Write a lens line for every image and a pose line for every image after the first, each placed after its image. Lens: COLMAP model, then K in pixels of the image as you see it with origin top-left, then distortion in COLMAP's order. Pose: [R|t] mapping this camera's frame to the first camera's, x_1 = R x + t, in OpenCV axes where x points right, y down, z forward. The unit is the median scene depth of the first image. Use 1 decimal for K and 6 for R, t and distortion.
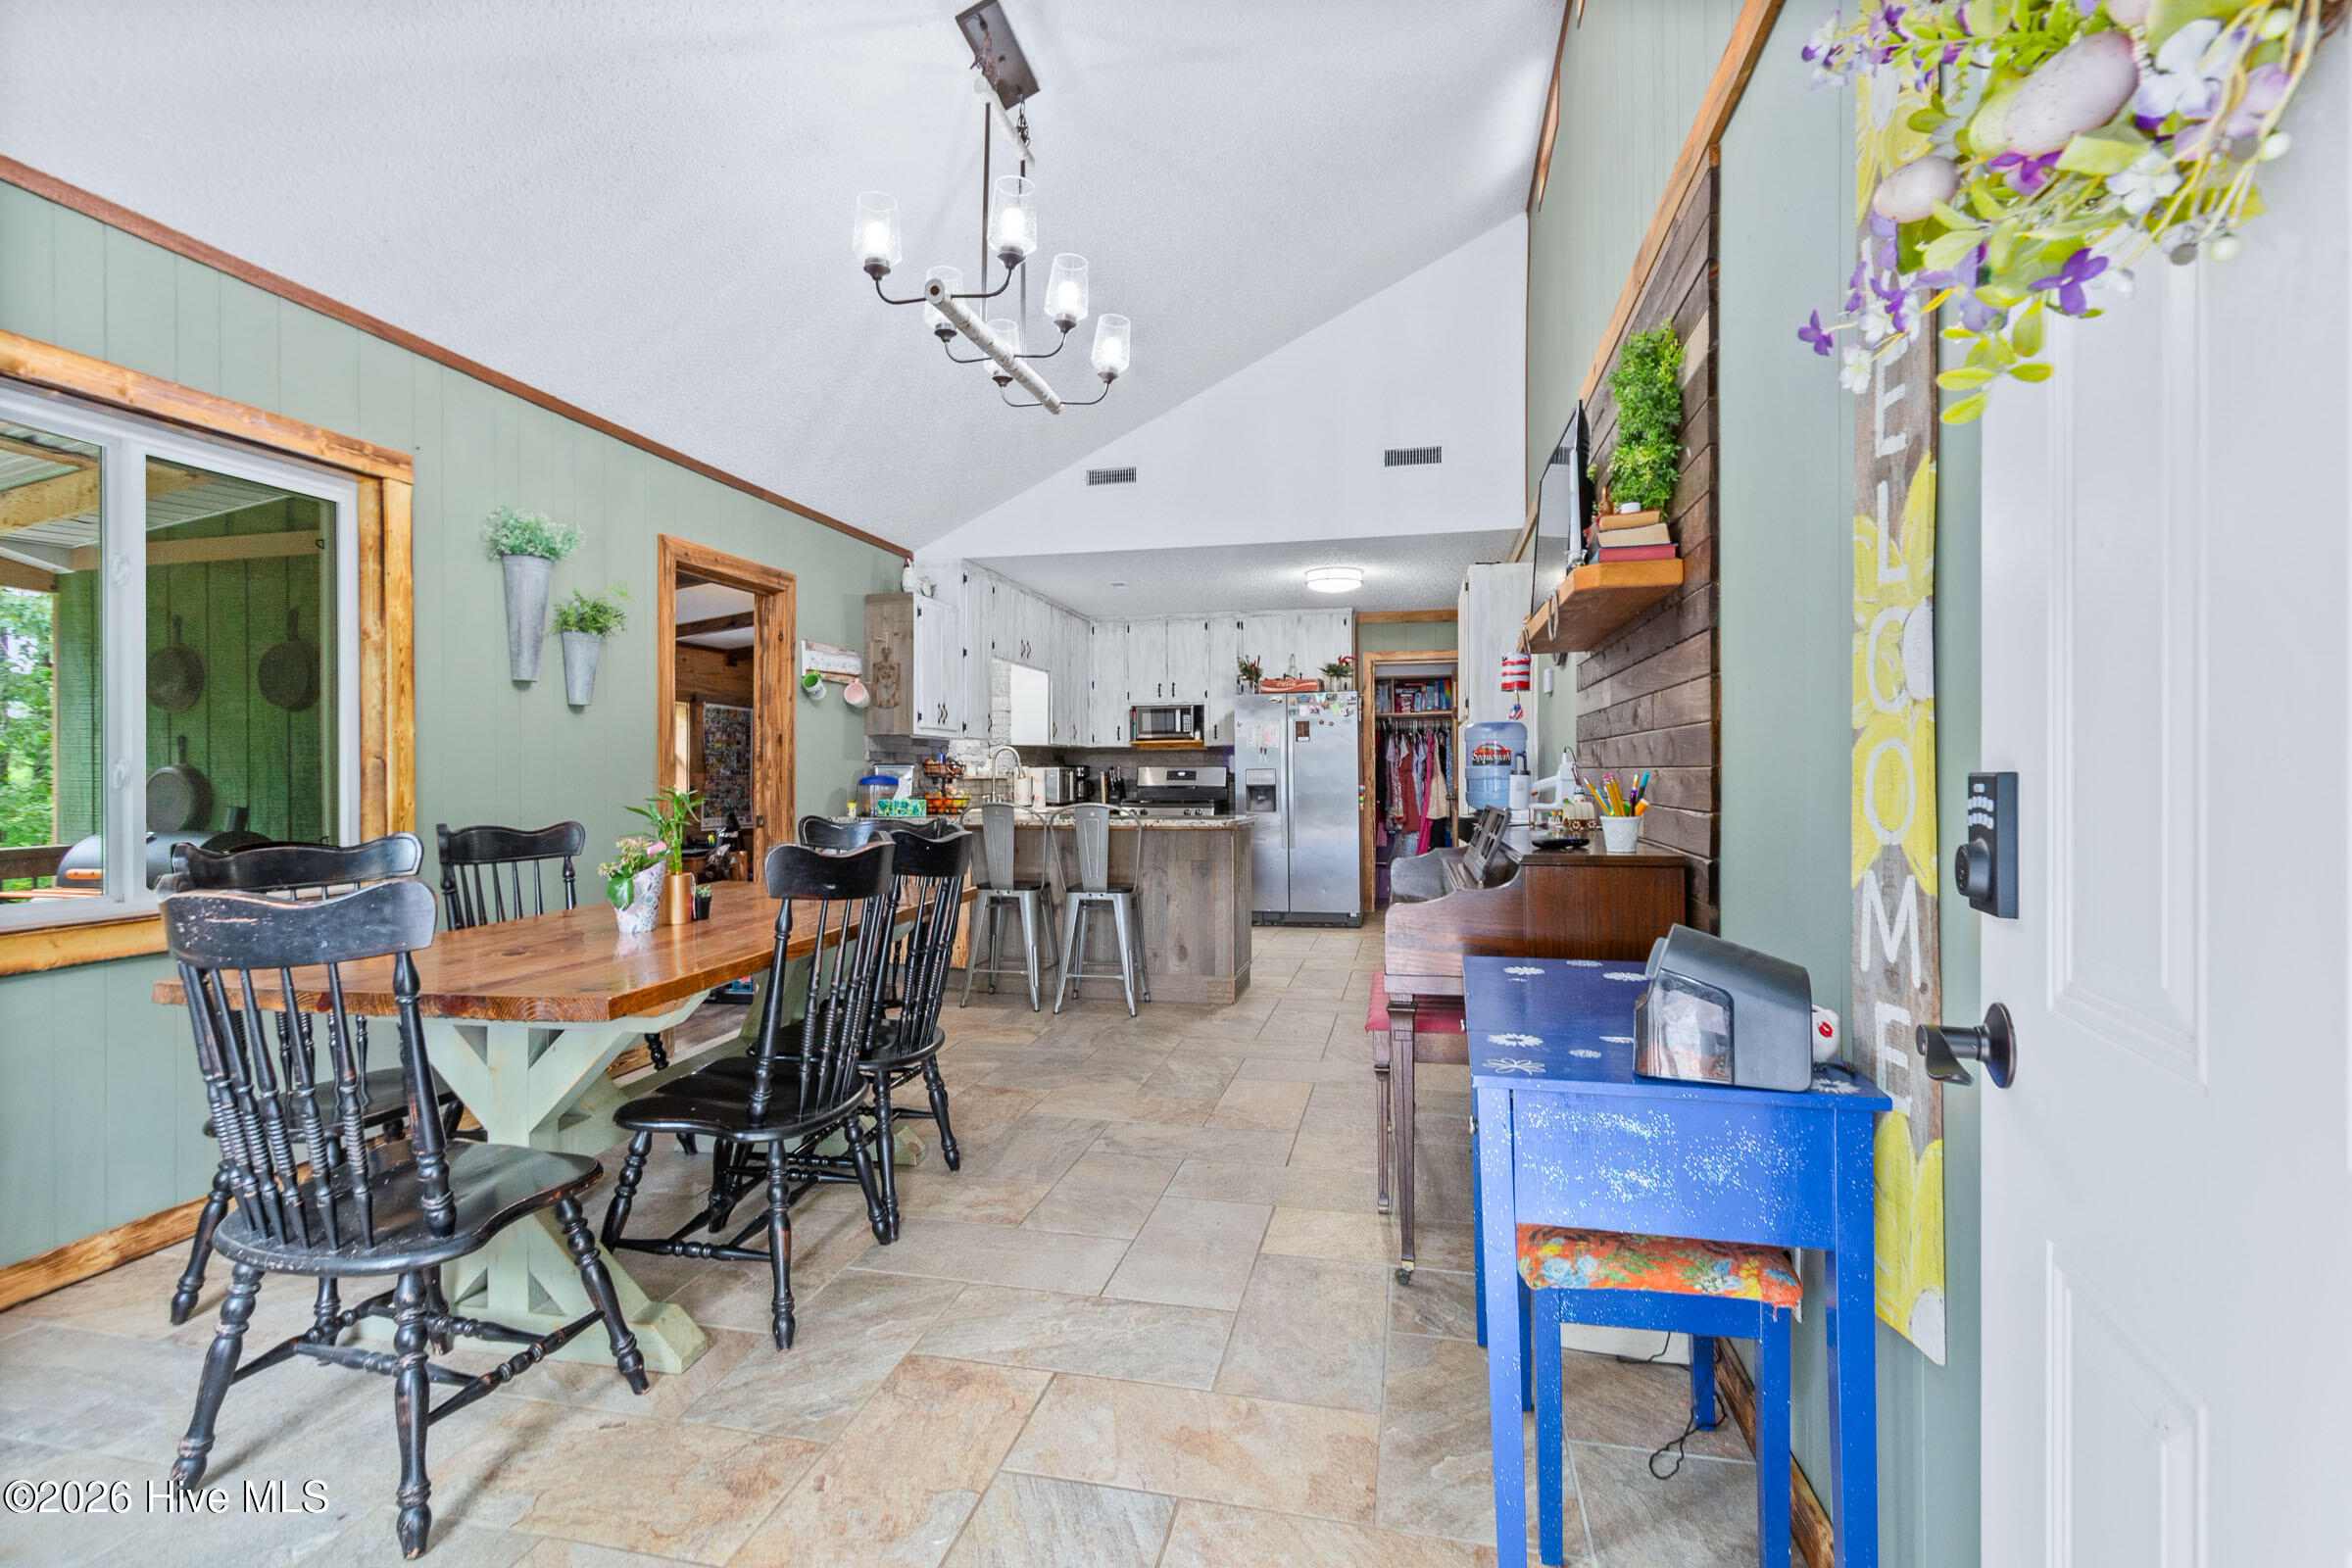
lens RADIAL K [[1137.9, 0, 1168.0], [0, 1137.9, 787.6], [0, 0, 1]] dist [0.008977, -0.004646]
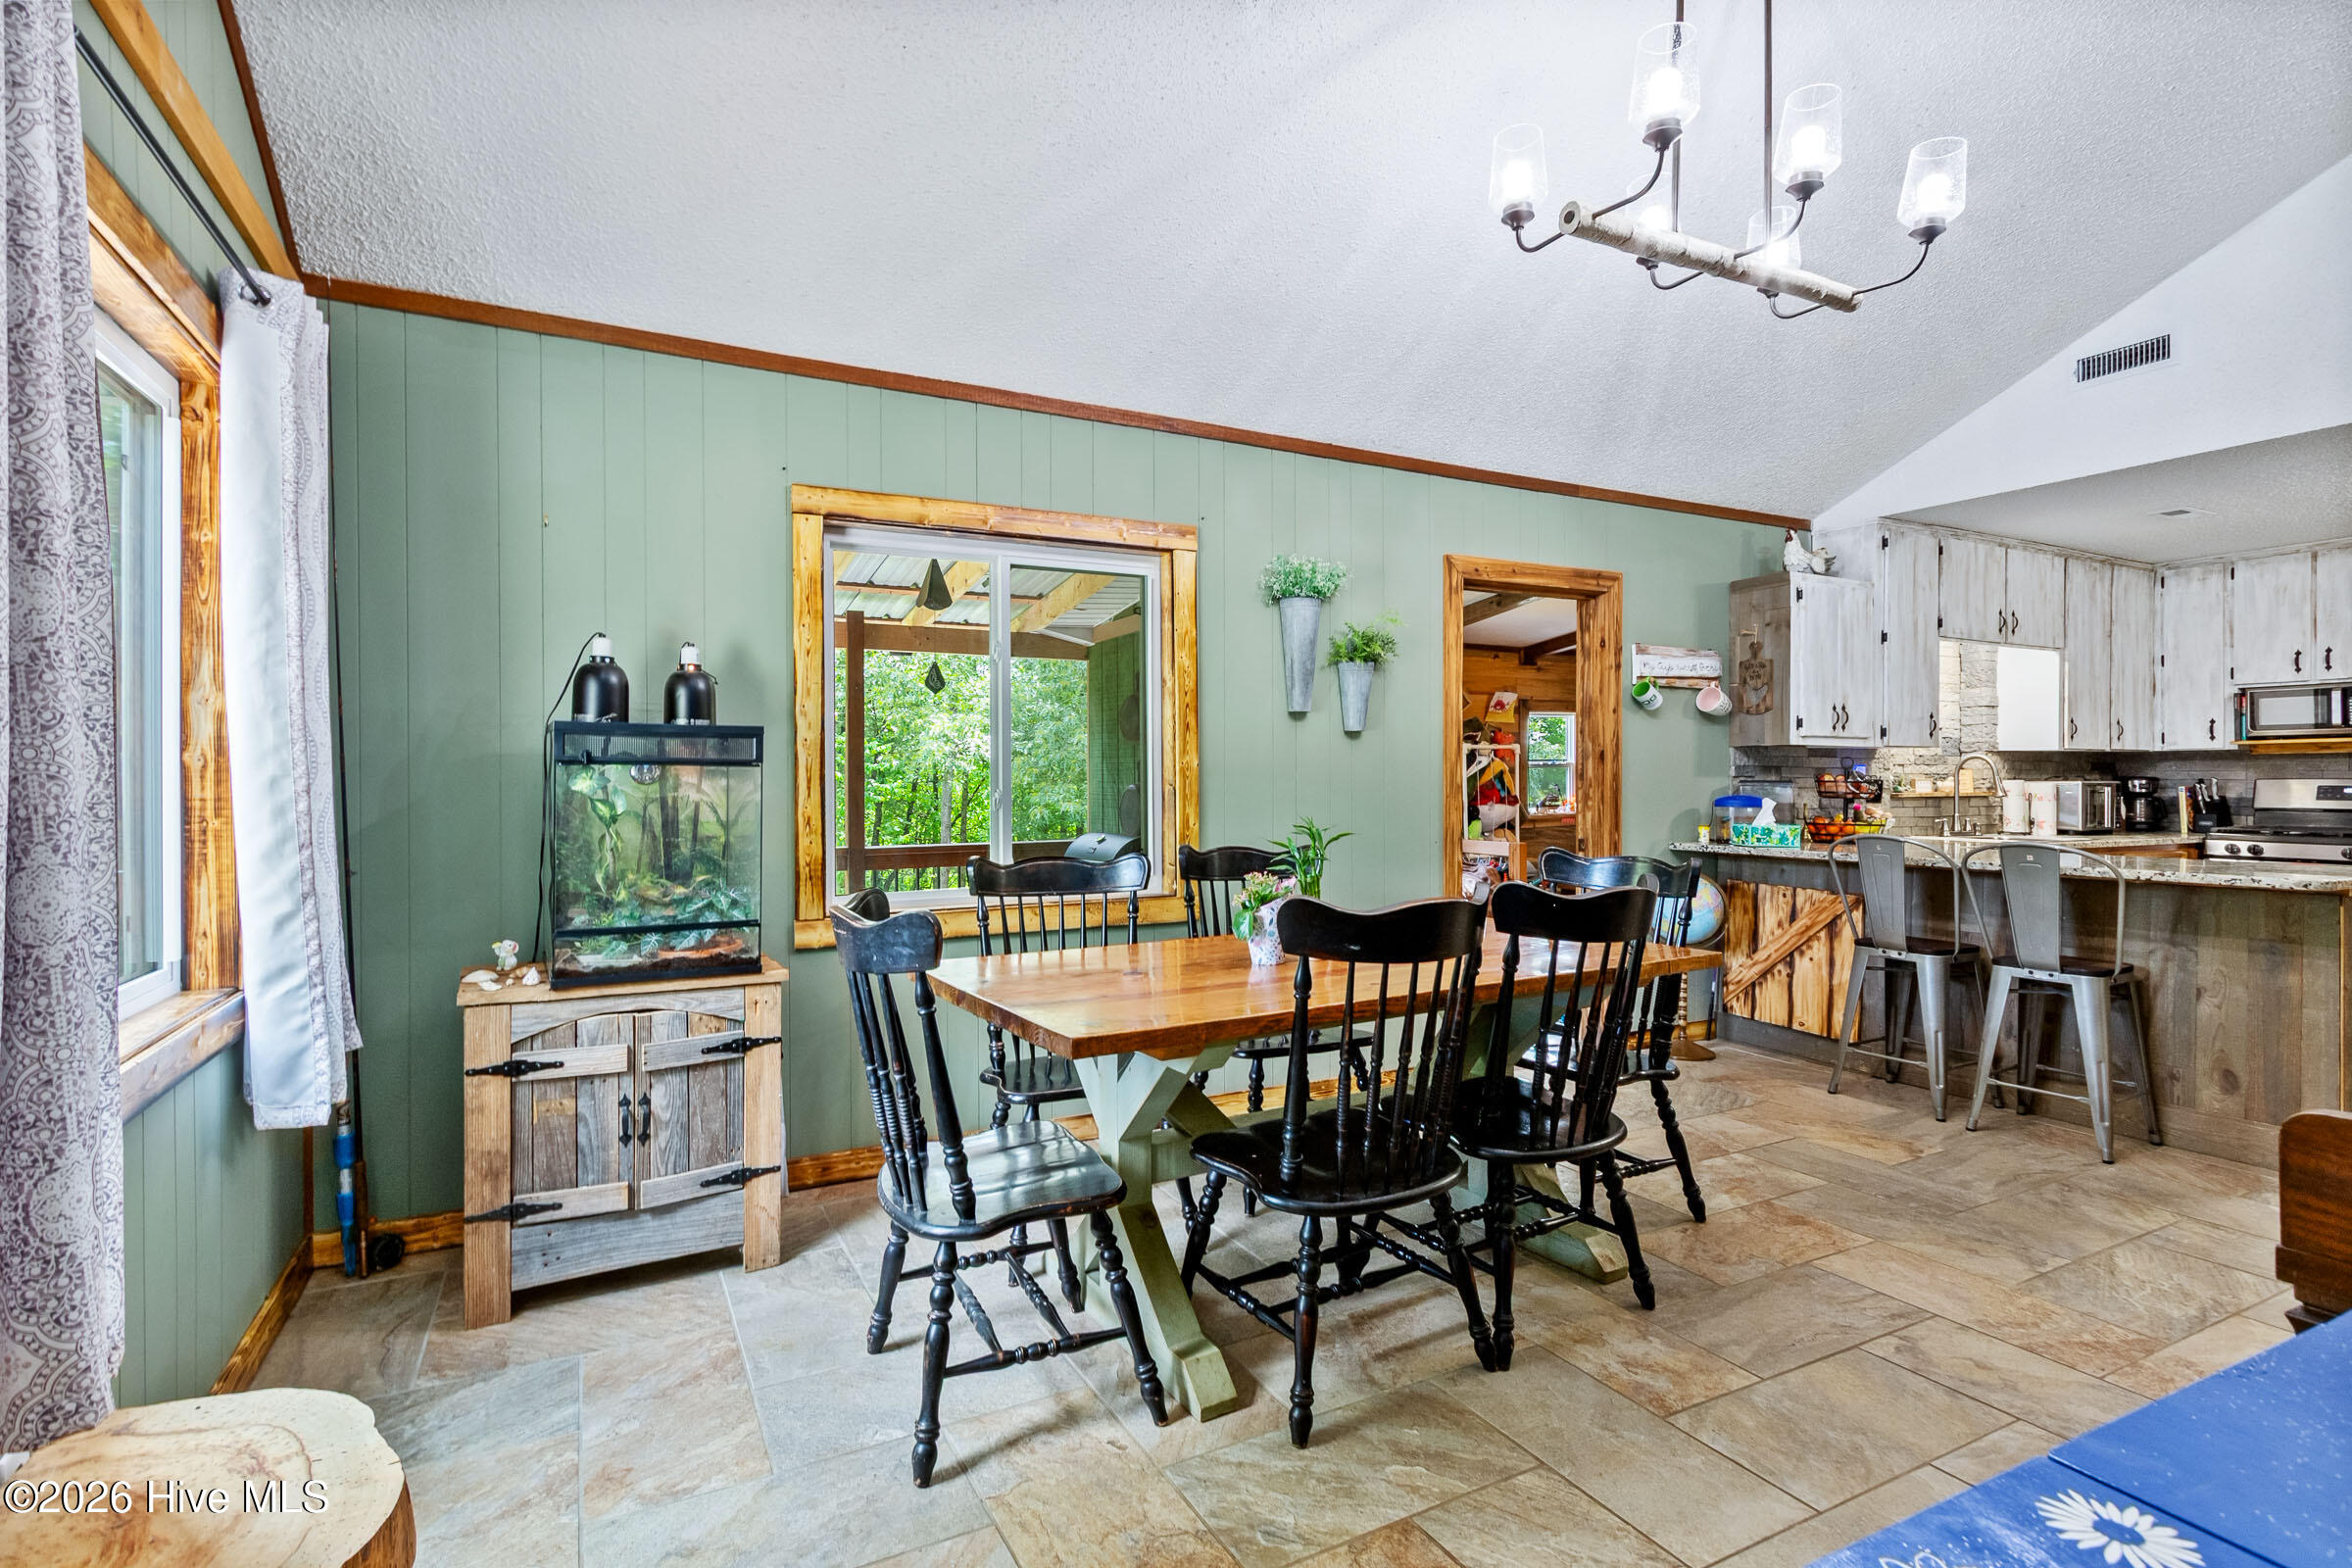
lens RADIAL K [[1137.9, 0, 1125.5], [0, 1137.9, 784.0], [0, 0, 1]] dist [0.008977, -0.004646]
pose [[0.636145, 0.004081, -0.771558, 0.100203], [-0.008520, 0.999962, -0.001736, -0.012840], [0.771522, 0.007678, 0.636156, 0.108746]]
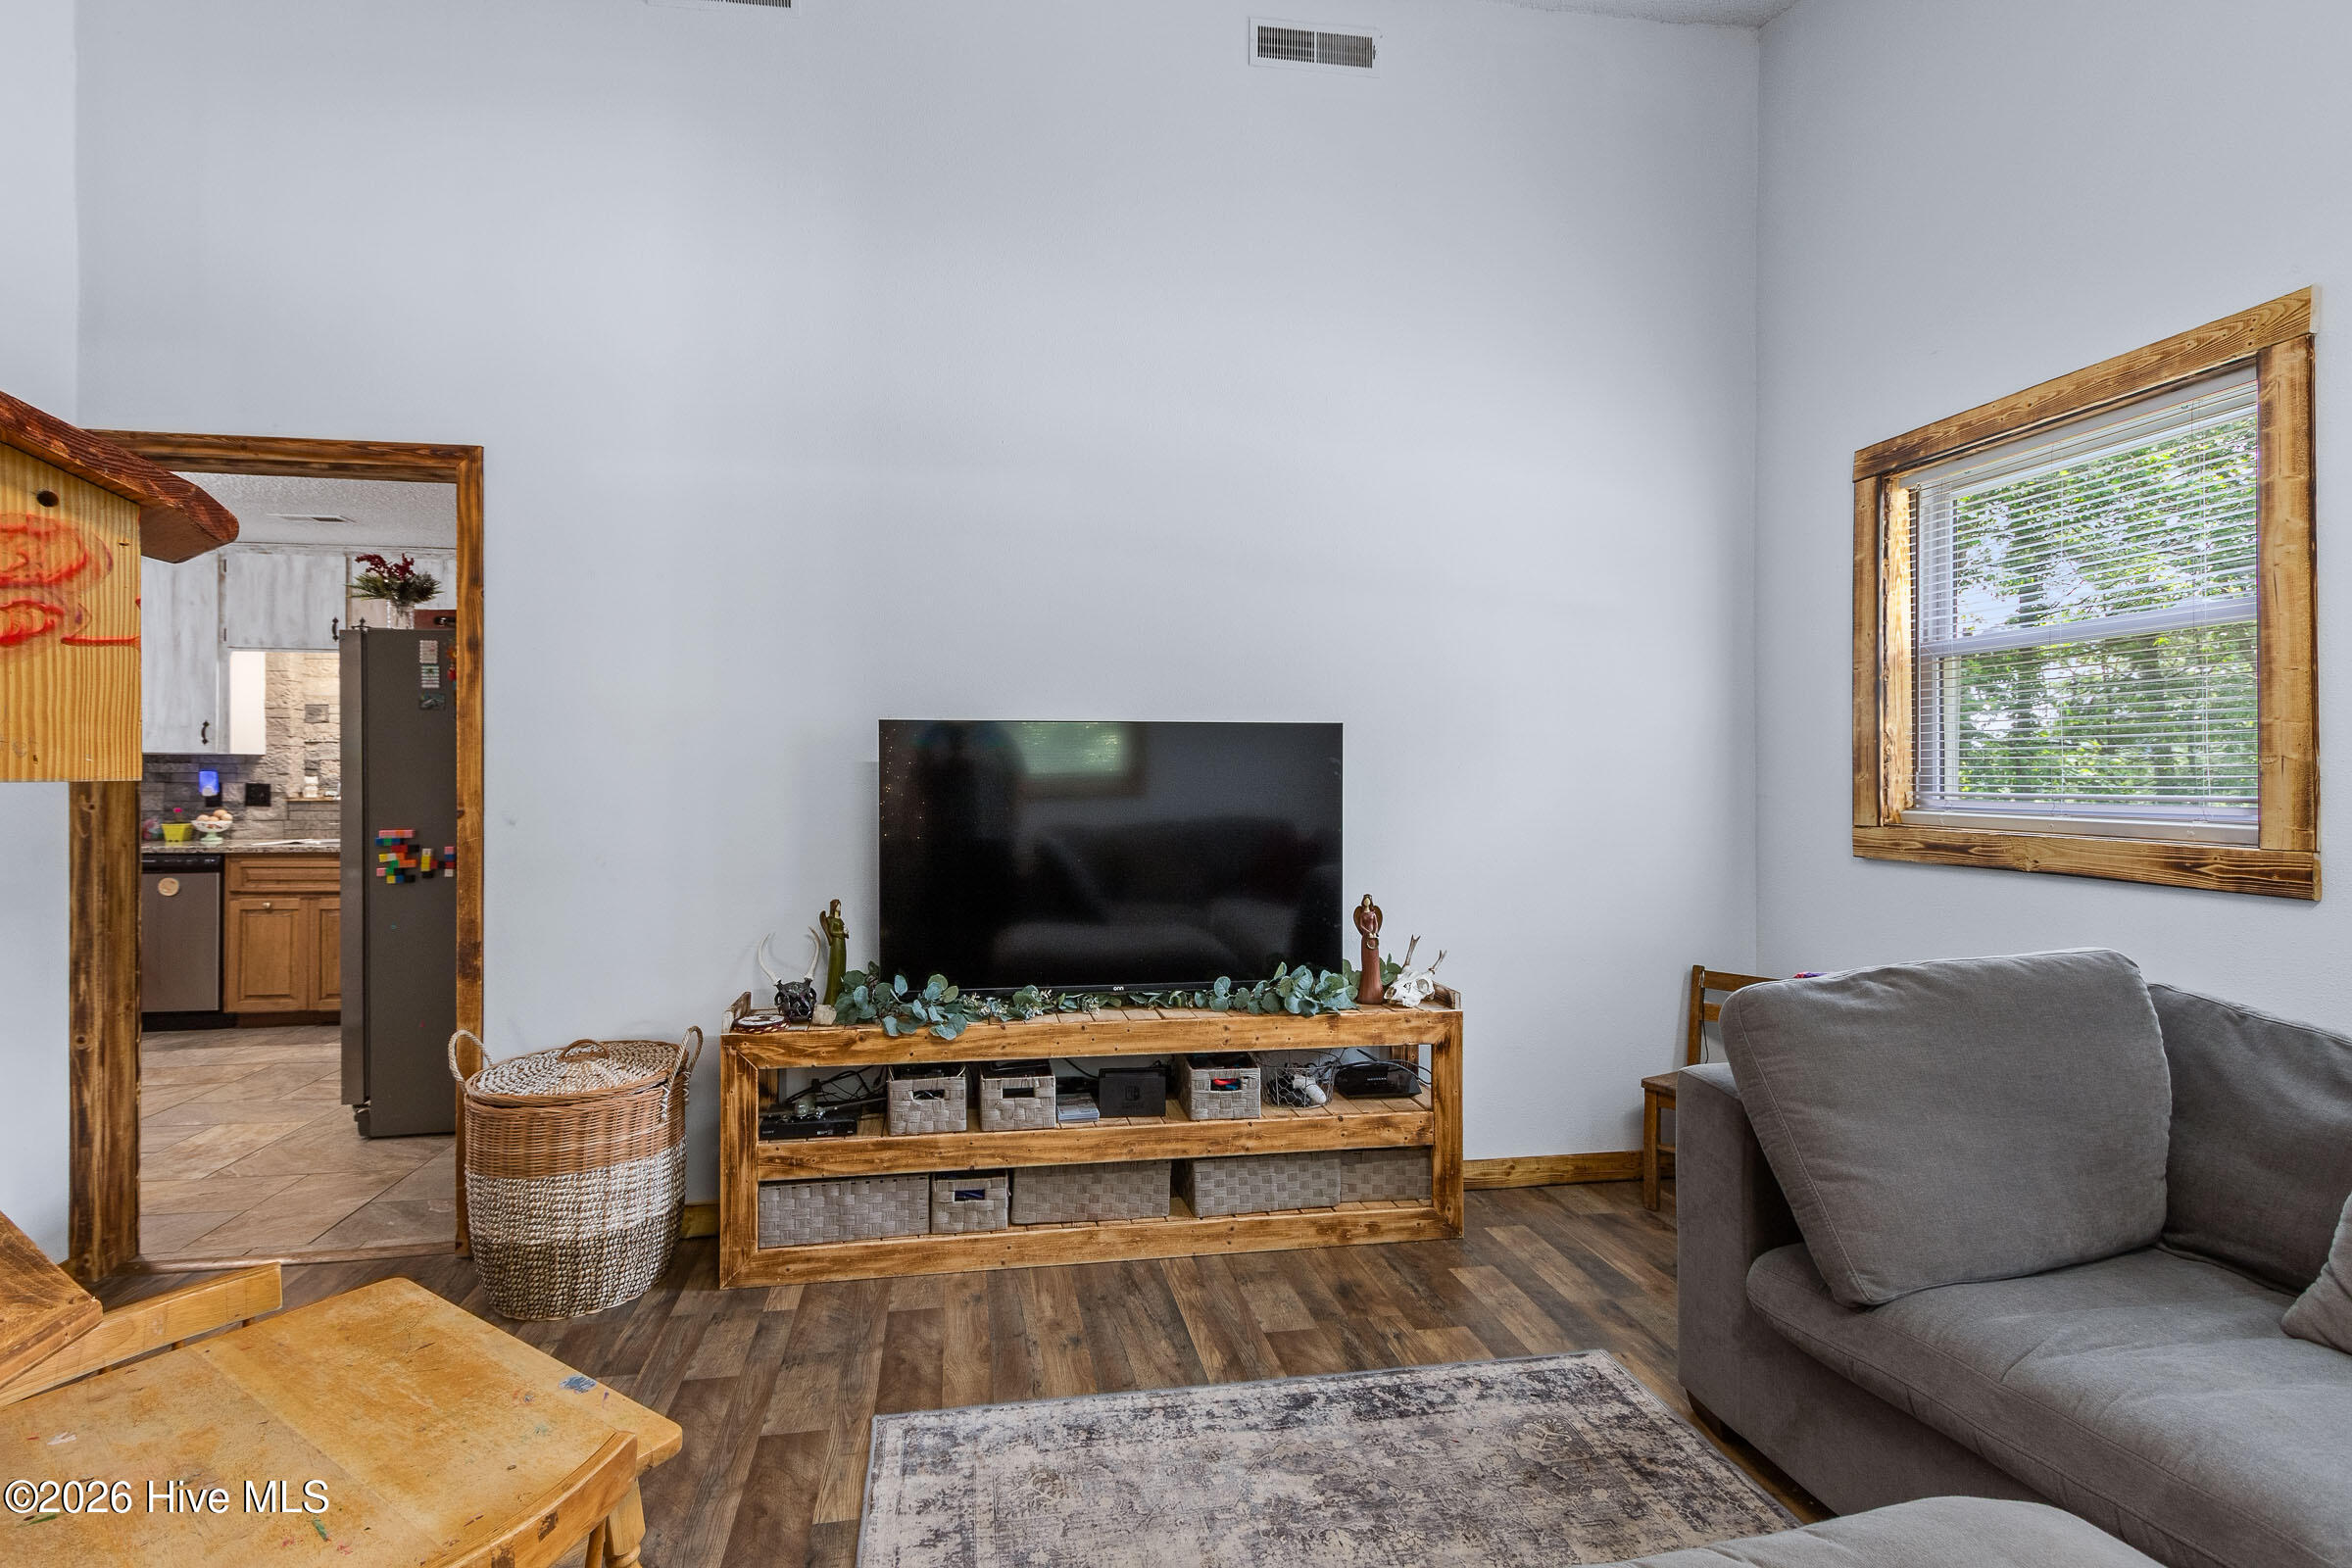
lens RADIAL K [[1137.9, 0, 1132.2], [0, 1137.9, 782.4], [0, 0, 1]] dist [0.008977, -0.004646]
pose [[0.365012, 0.005127, -0.930989, 0.928170], [-0.014787, 0.999891, -0.000291, -0.034424], [0.930885, 0.013873, 0.365048, 1.466438]]
